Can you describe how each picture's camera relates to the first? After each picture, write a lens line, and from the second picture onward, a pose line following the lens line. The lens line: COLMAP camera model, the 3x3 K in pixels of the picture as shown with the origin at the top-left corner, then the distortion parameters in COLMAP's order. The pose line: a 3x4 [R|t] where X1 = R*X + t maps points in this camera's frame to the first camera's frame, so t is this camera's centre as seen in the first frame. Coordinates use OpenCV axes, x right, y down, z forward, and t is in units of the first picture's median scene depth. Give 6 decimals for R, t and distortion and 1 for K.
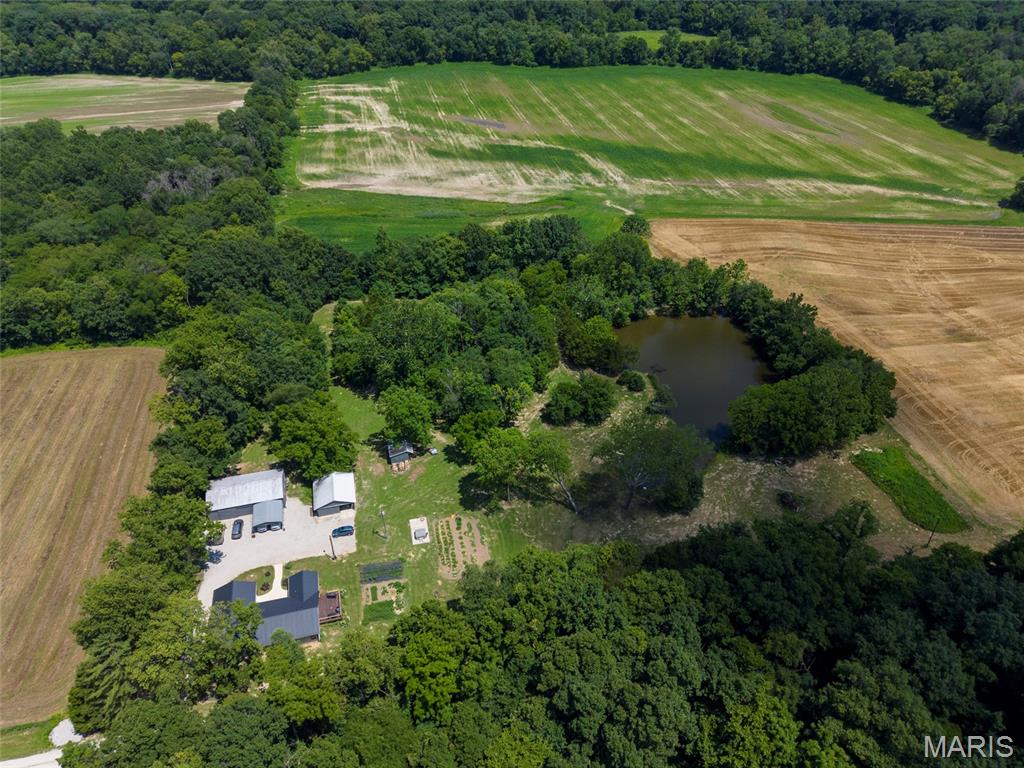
lens RADIAL K [[732.2, 0, 530.8], [0, 732.2, 347.7], [0, 0, 1]] dist [0.032406, -0.029547]
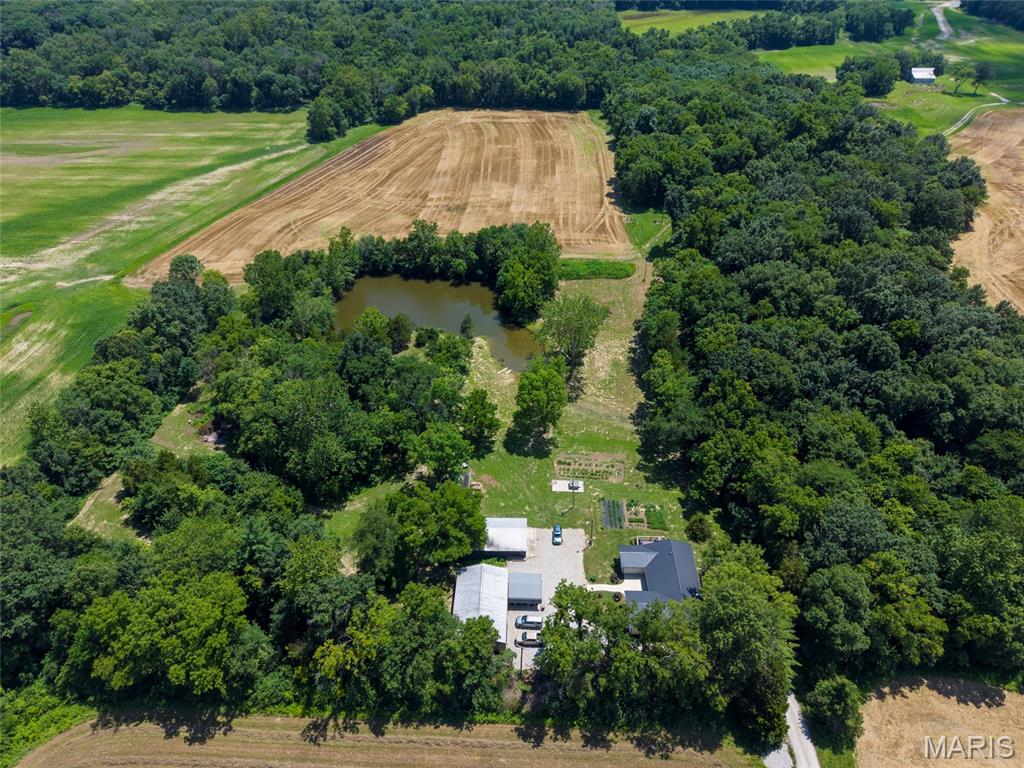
lens RADIAL K [[732.2, 0, 530.8], [0, 732.2, 347.7], [0, 0, 1]] dist [0.032406, -0.029547]
pose [[0.255510, -0.522137, 0.813687, -0.463716], [0.534380, 0.777650, 0.331209, -0.141990], [-0.805700, 0.350191, 0.477717, 0.239597]]
